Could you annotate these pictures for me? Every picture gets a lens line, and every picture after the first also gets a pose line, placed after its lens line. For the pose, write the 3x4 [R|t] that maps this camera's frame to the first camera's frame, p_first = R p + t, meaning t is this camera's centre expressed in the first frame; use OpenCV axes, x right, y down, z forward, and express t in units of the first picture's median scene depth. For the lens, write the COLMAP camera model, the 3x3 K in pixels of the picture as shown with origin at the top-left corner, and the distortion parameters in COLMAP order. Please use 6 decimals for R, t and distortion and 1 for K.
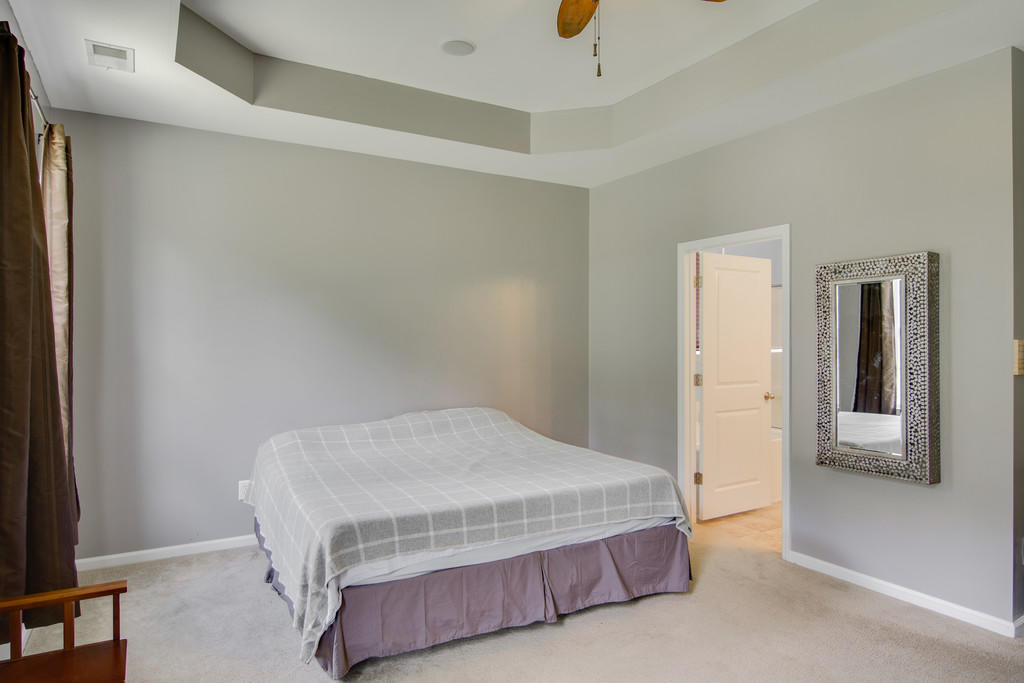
lens RADIAL K [[582.5, 0, 512.0], [0, 582.5, 341.5], [0, 0, 1]] dist [-0.003154, -0.001893]
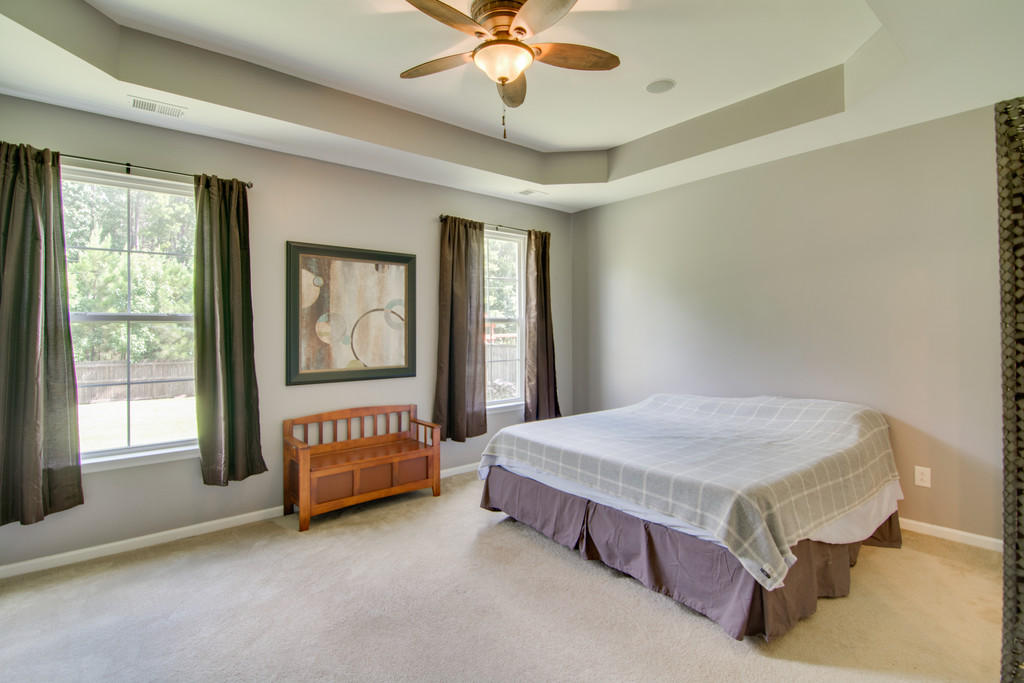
lens RADIAL K [[468.7, 0, 513.3], [0, 468.7, 327.8], [0, 0, 1]] dist [-0.001302, -0.000324]
pose [[0.199828, -0.006497, -0.979809, 0.918703], [0.000213, 0.999978, -0.006588, 0.001715], [0.979831, 0.001108, 0.199825, 0.593762]]
